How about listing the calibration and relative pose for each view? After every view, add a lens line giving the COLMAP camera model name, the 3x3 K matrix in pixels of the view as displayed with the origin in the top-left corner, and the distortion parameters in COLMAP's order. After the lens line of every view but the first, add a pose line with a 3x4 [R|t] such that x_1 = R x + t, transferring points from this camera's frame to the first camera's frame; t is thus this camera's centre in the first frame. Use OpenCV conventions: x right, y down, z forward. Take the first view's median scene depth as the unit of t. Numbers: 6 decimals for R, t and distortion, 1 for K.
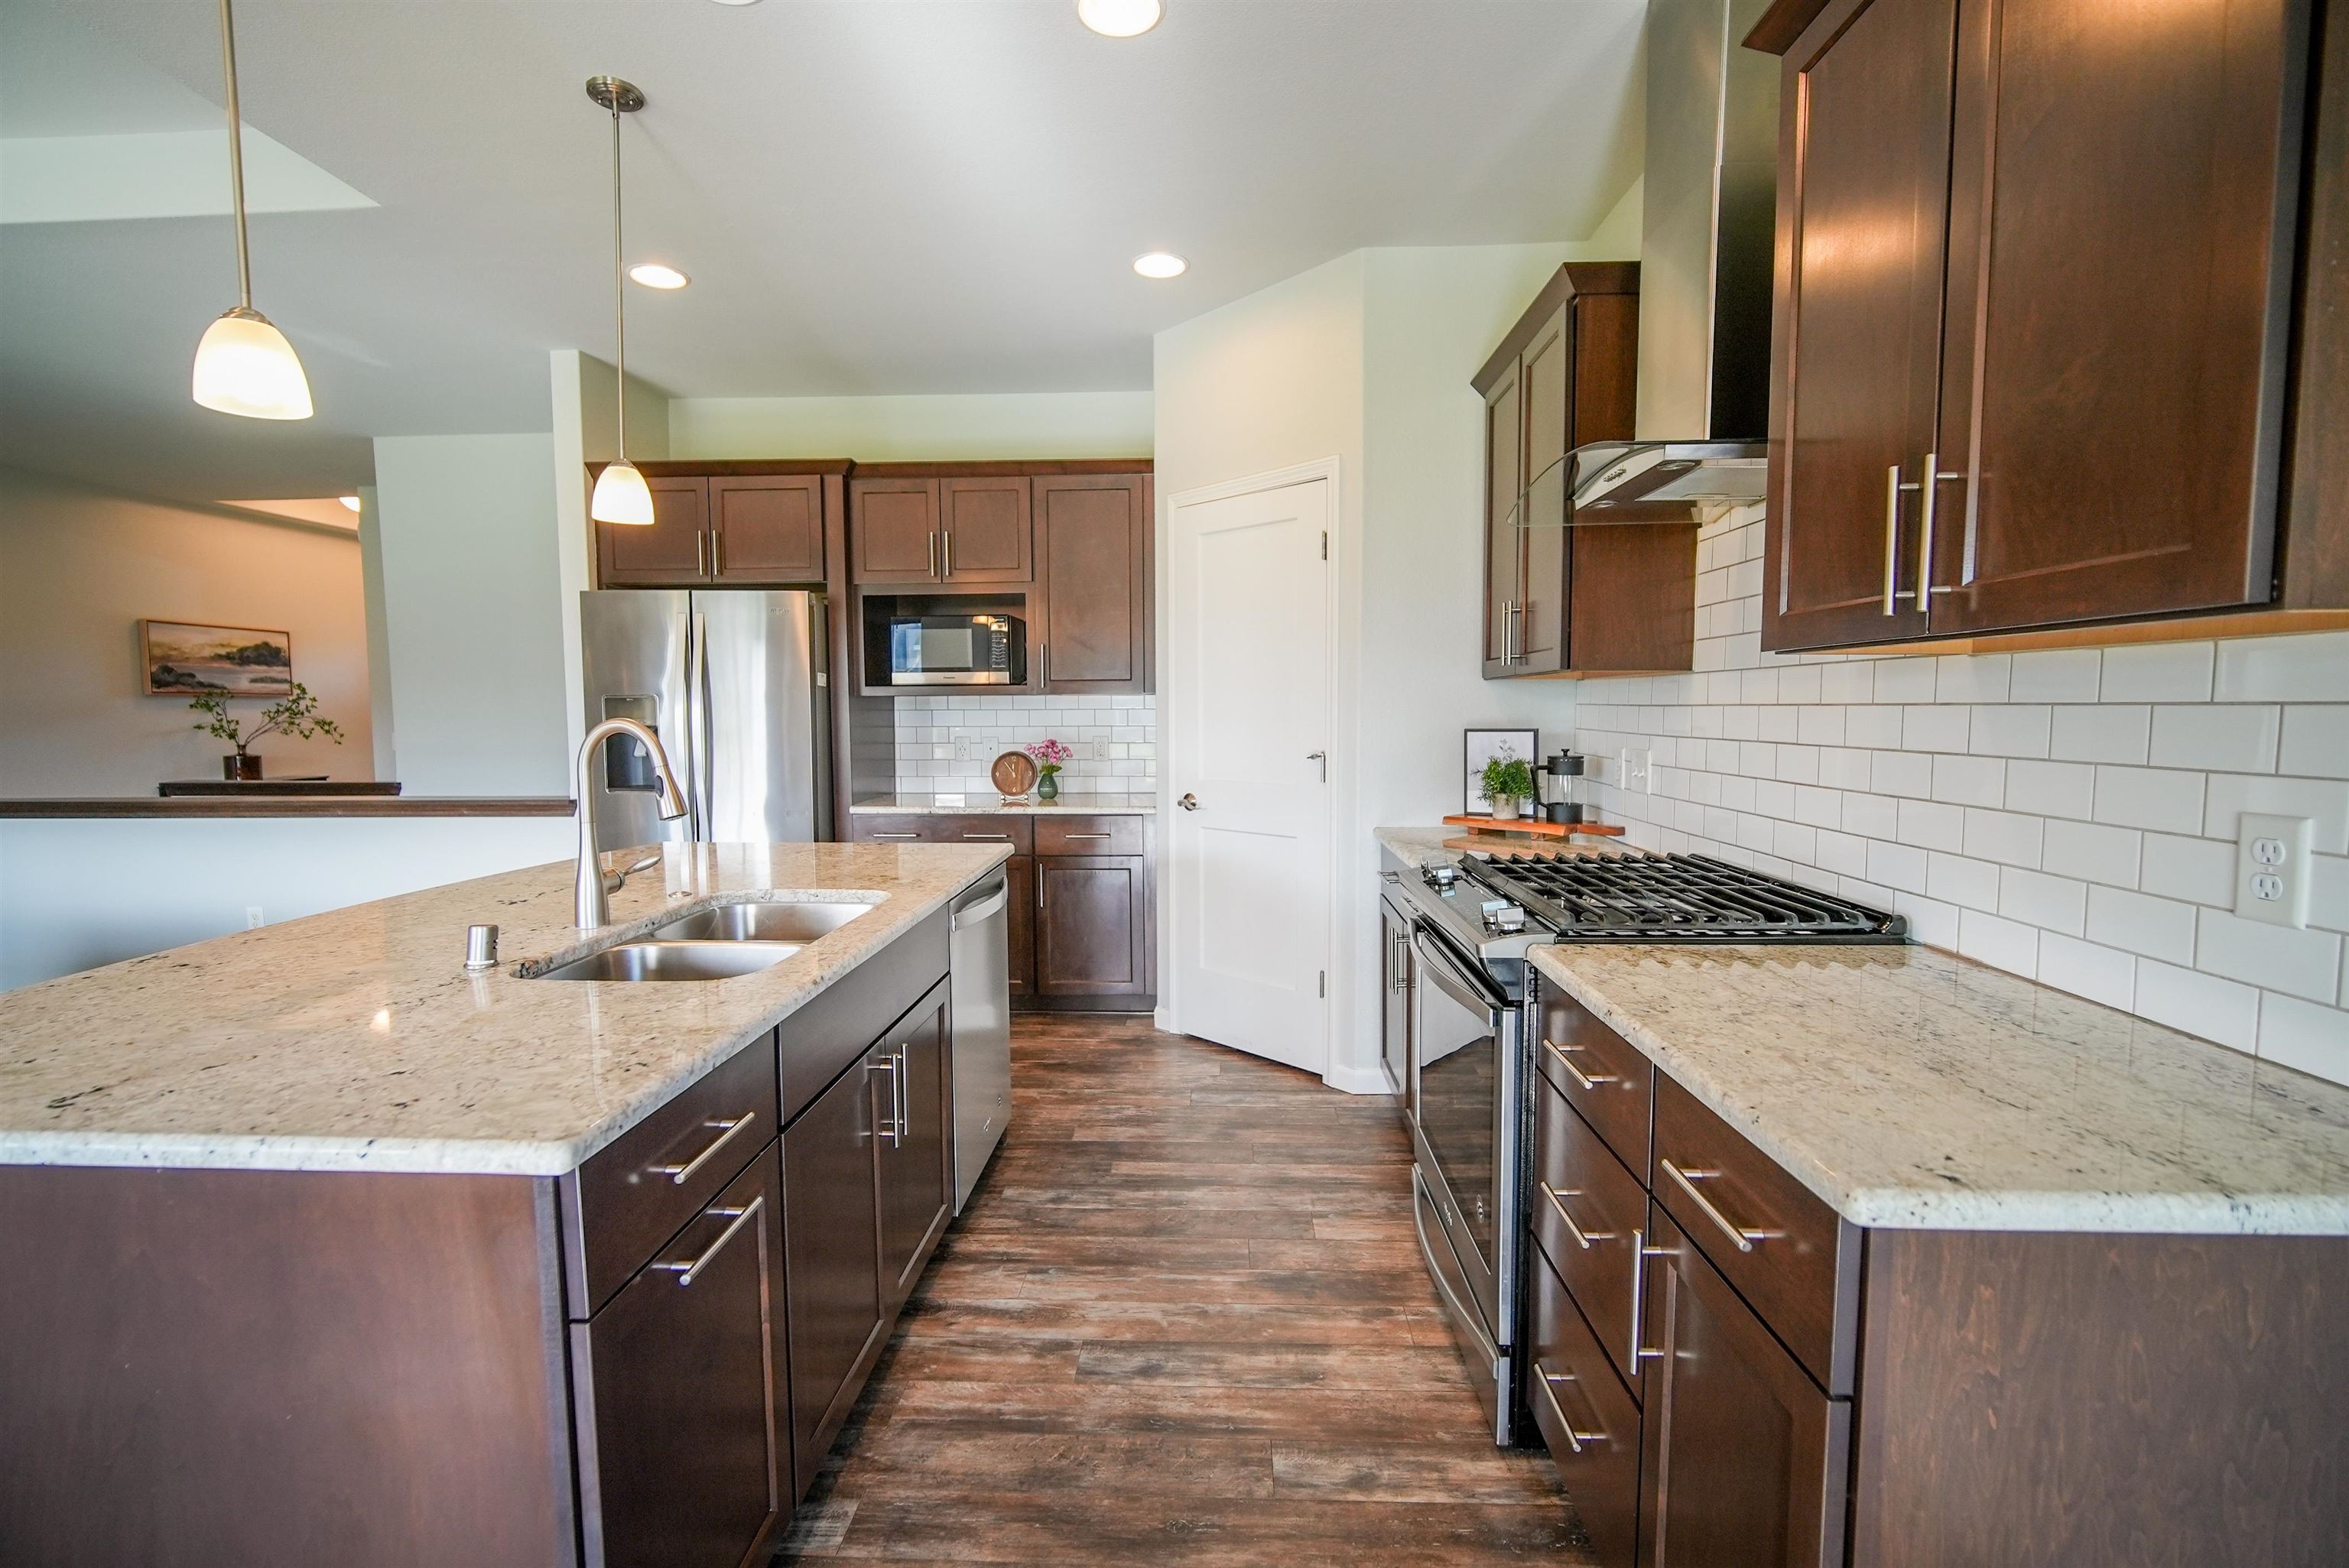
lens RADIAL K [[1024.1, 0, 1176.7], [0, 1024.1, 782.6], [0, 0, 1]] dist [-0.012456, 0.004193]
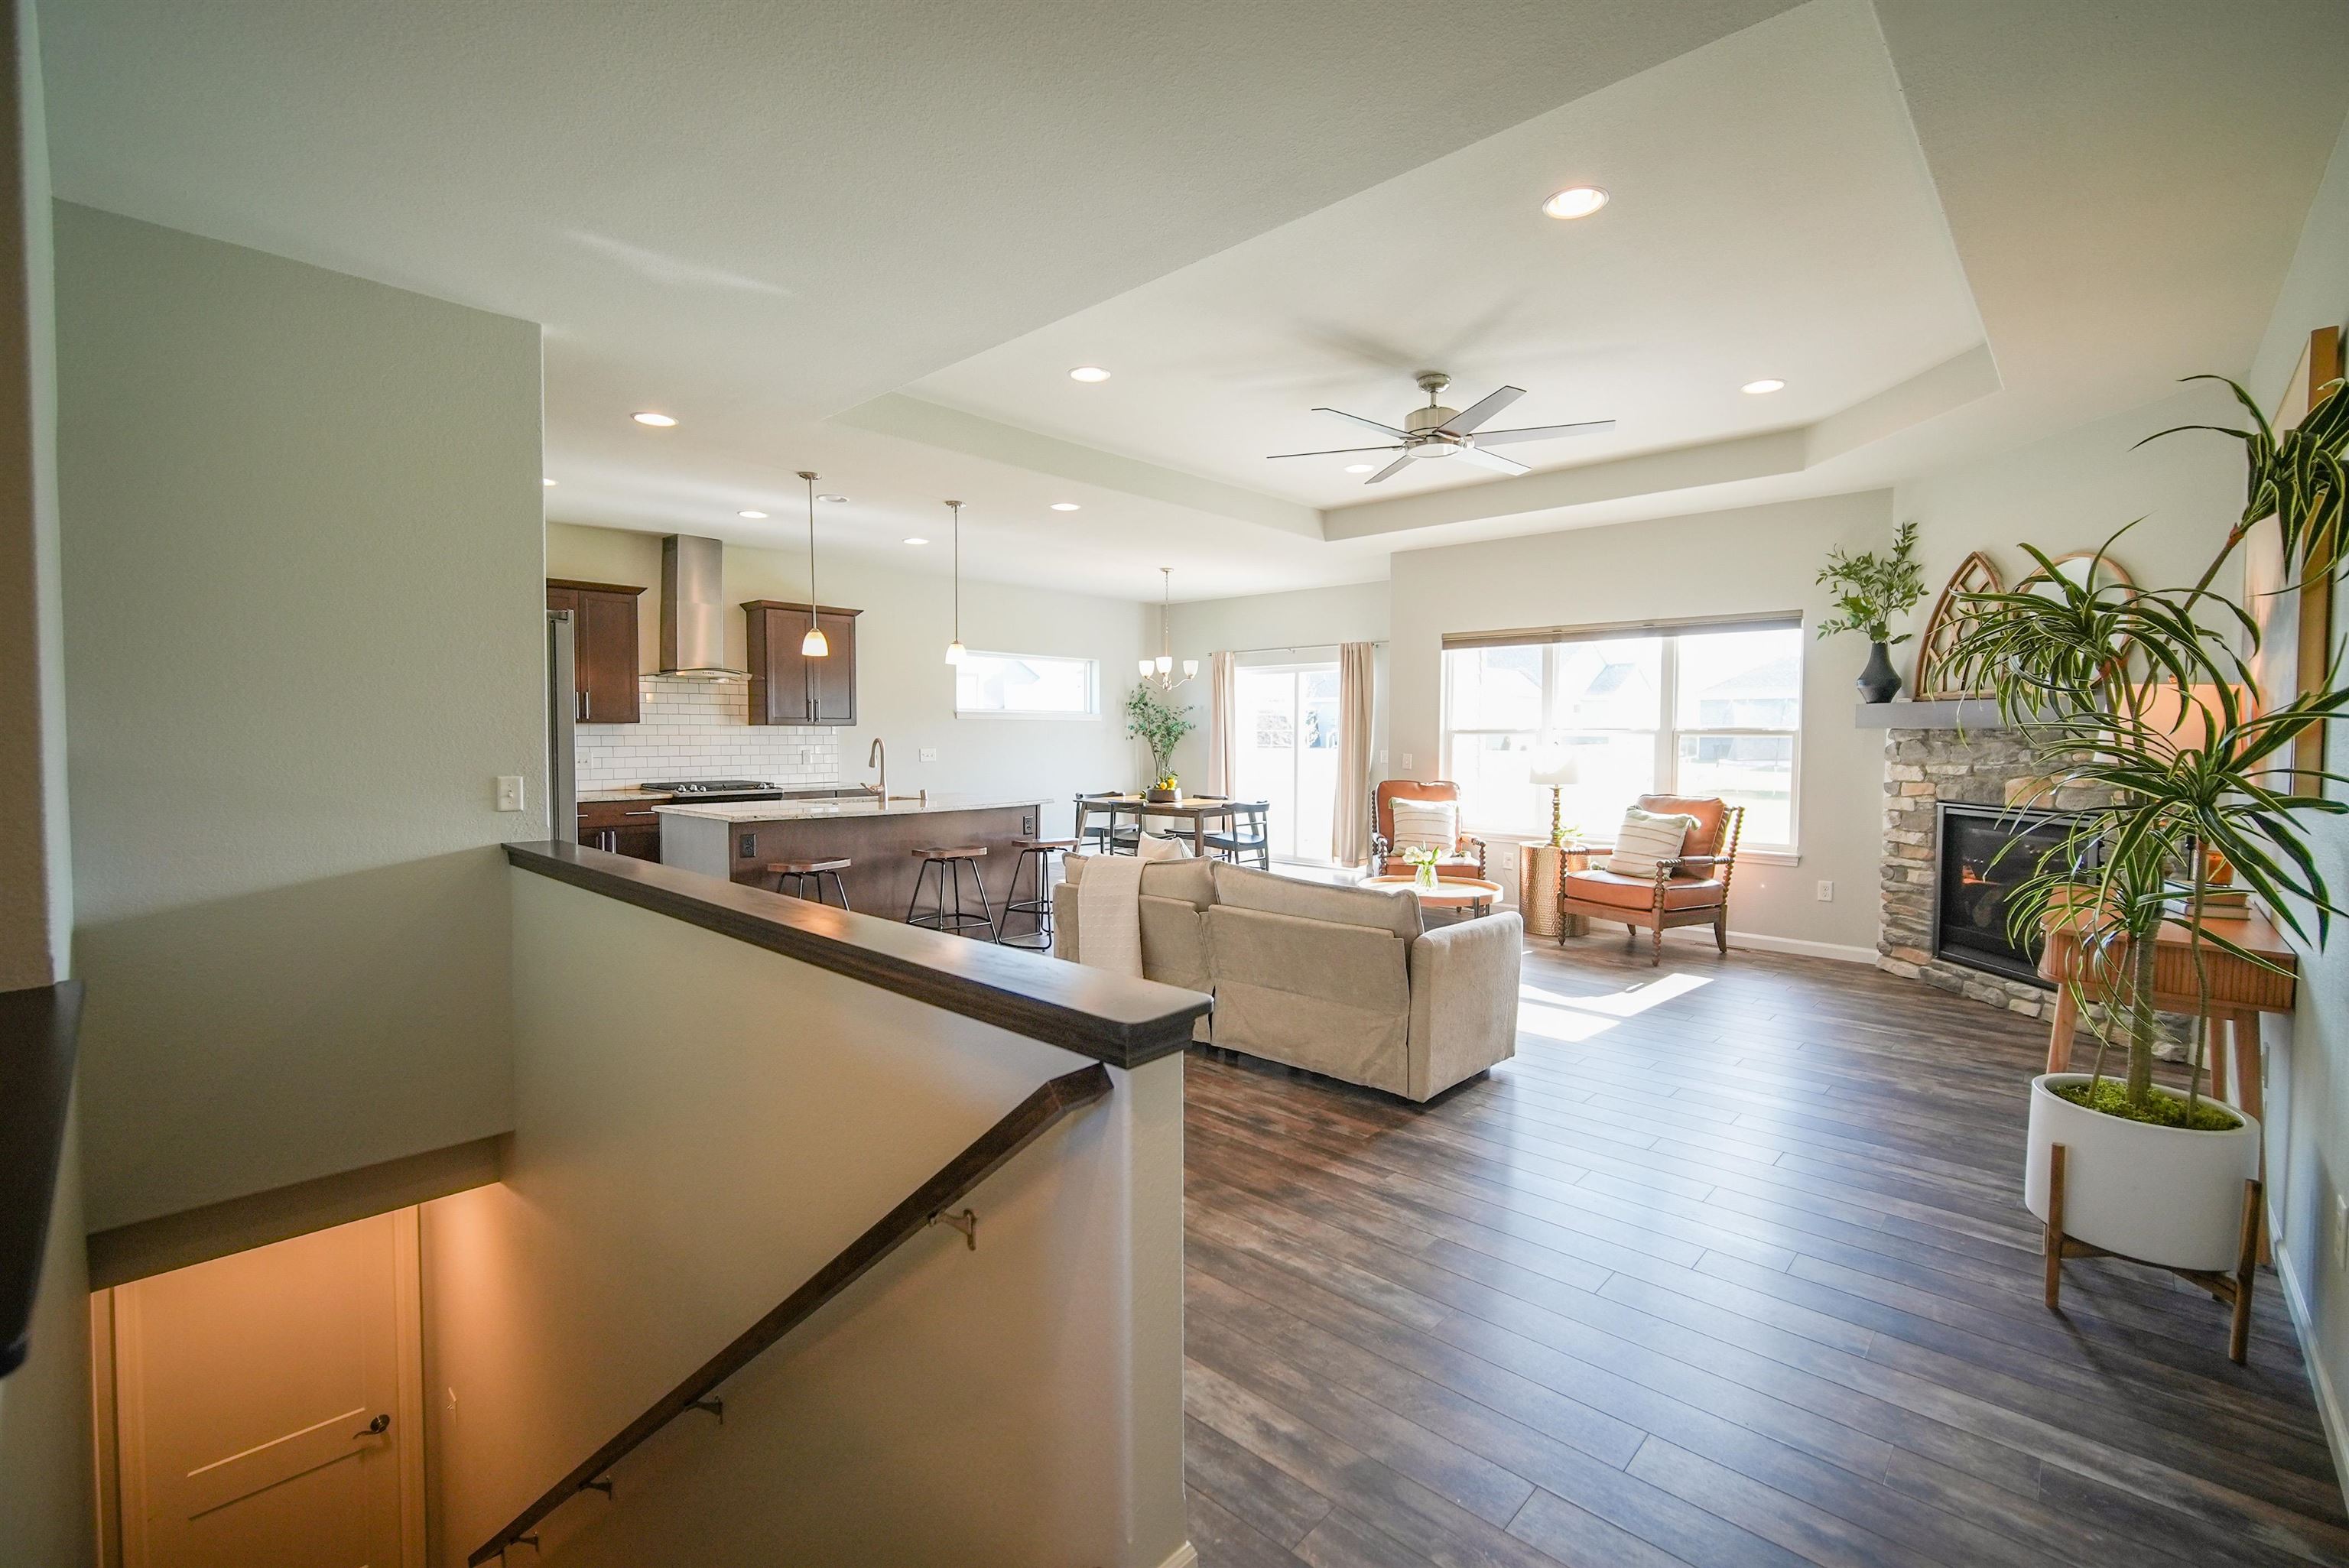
lens RADIAL K [[1024.1, 0, 1178.8], [0, 1024.1, 780.2], [0, 0, 1]] dist [-0.012456, 0.004193]
pose [[-0.764900, -0.025086, 0.643660, -1.572900], [0.050310, 0.993862, 0.098522, -0.094189], [-0.642181, 0.107742, -0.758943, 1.331232]]
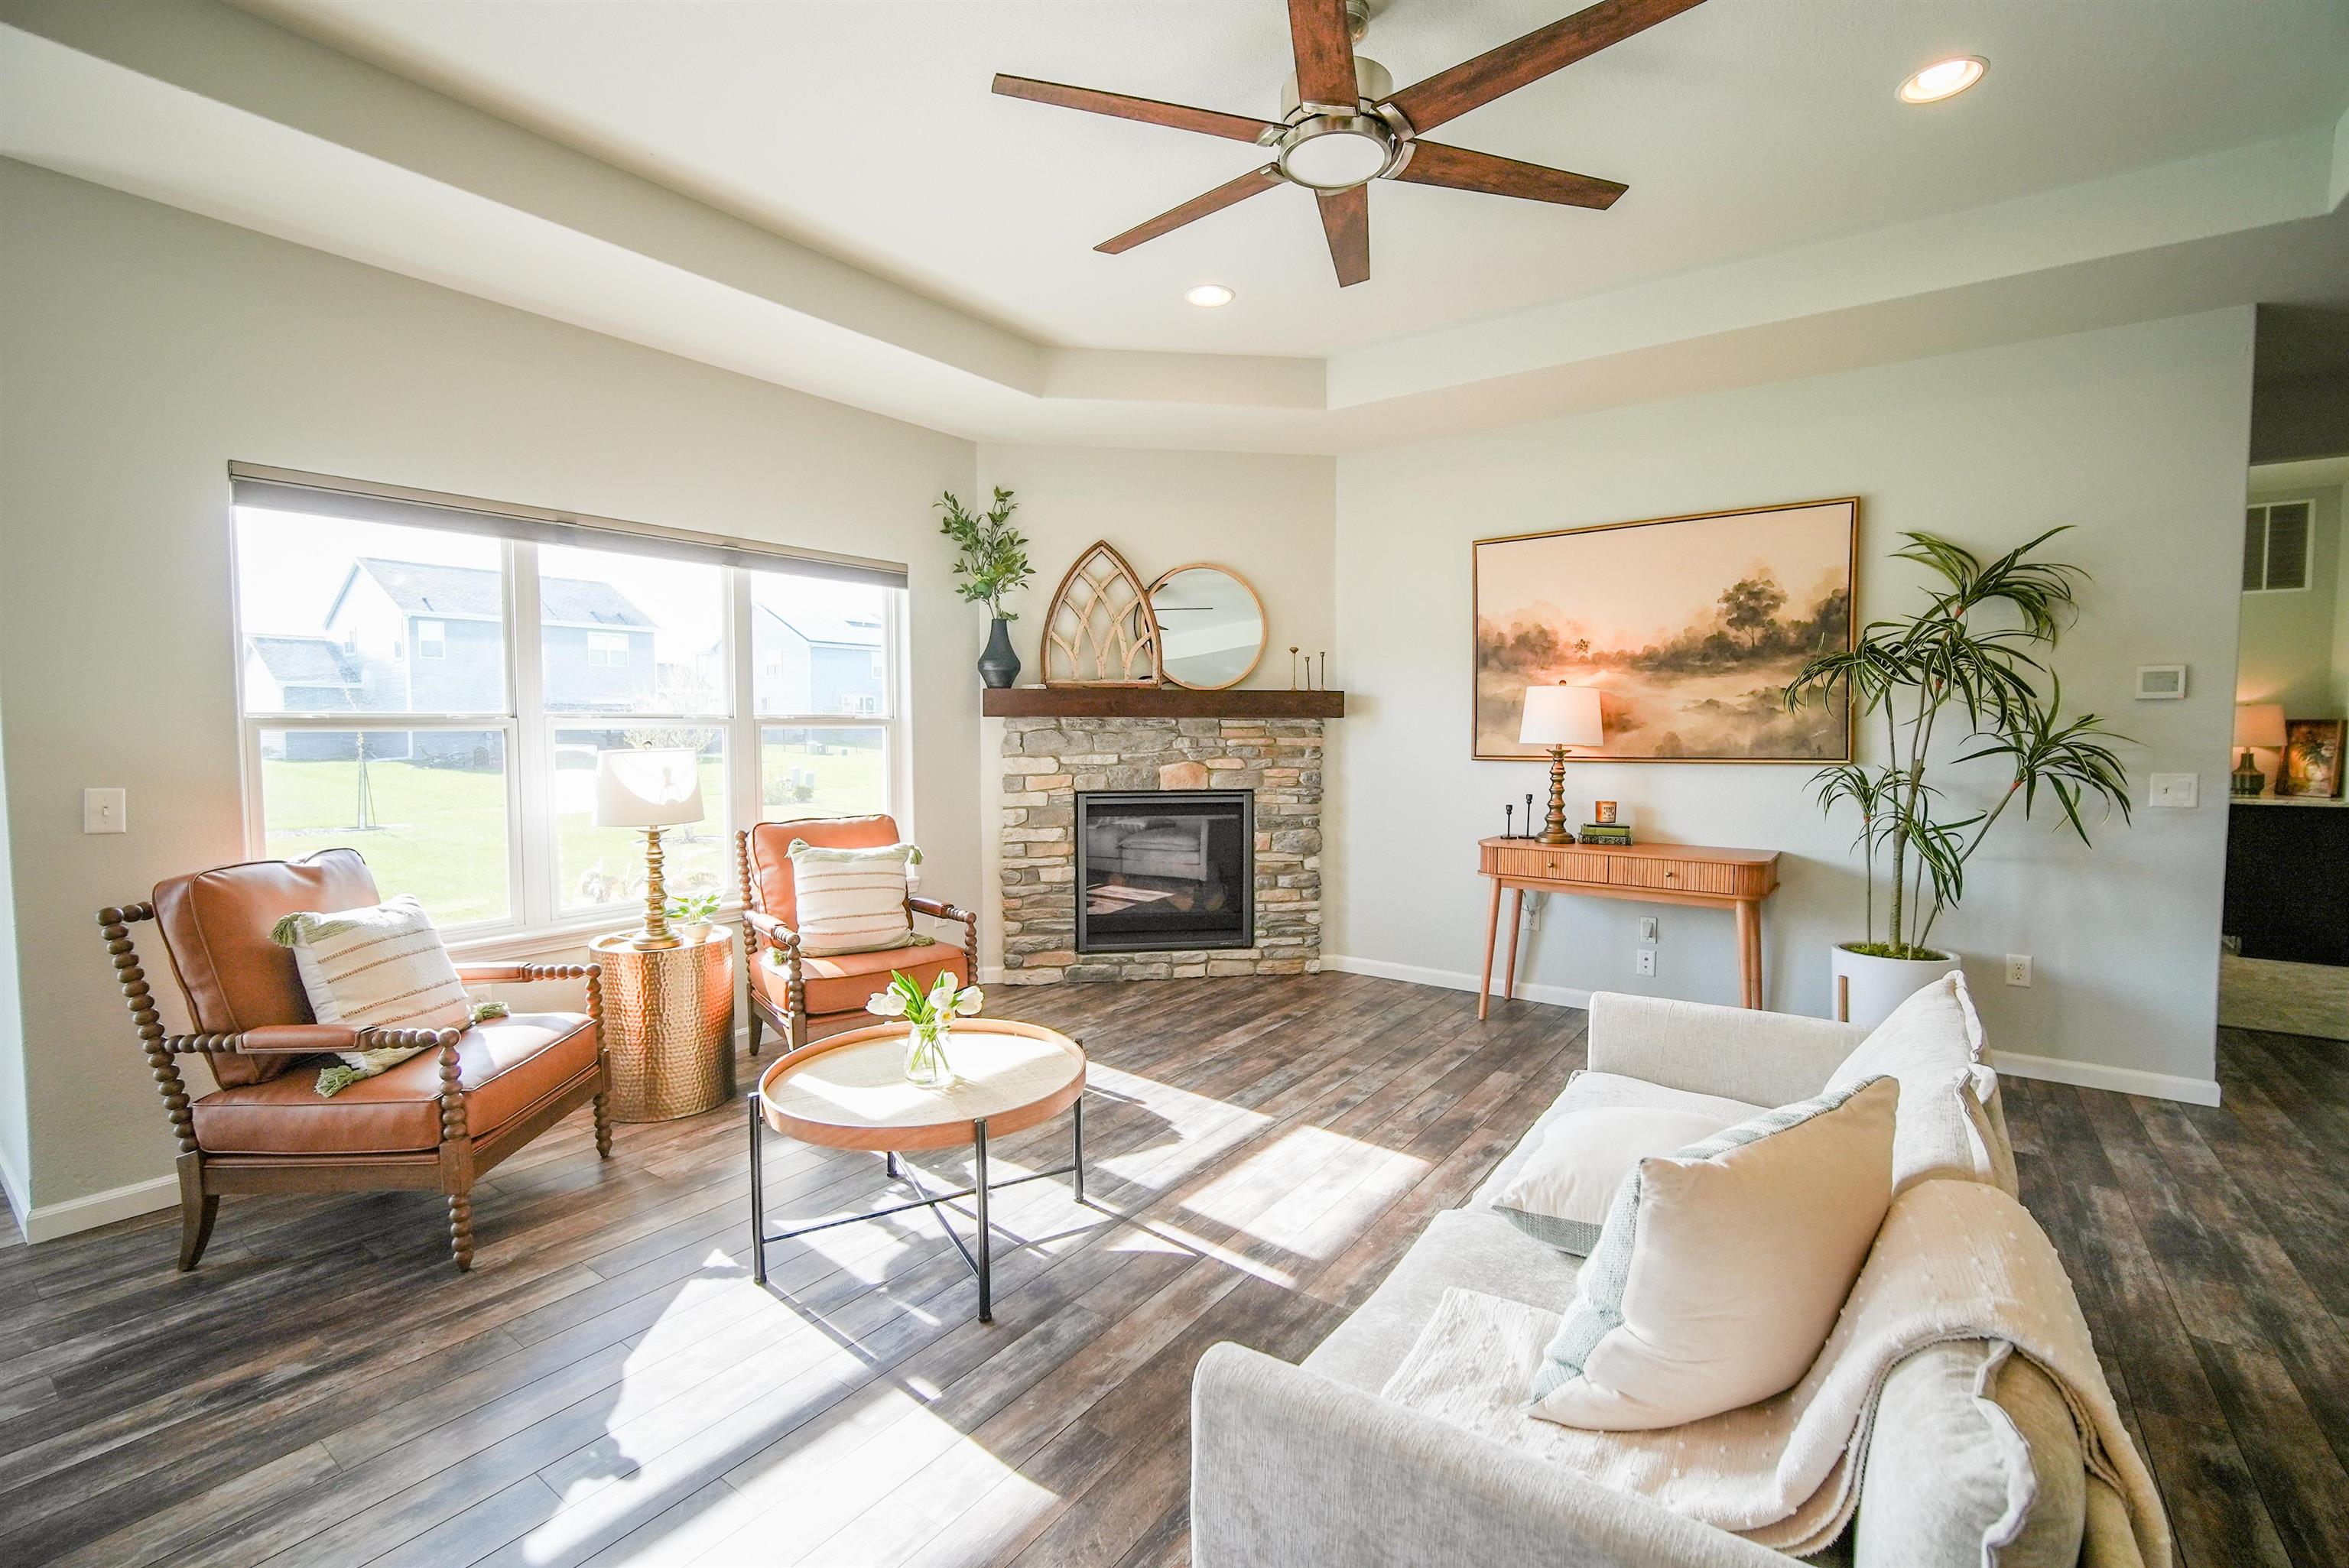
lens RADIAL K [[1024.1, 0, 1176.0], [0, 1024.1, 778.1], [0, 0, 1]] dist [-0.012456, 0.004193]
pose [[-0.554721, 0.053994, -0.830282, -0.498944], [-0.056701, 0.993119, 0.102466, -0.044032], [0.830102, 0.103918, -0.547843, 0.510629]]
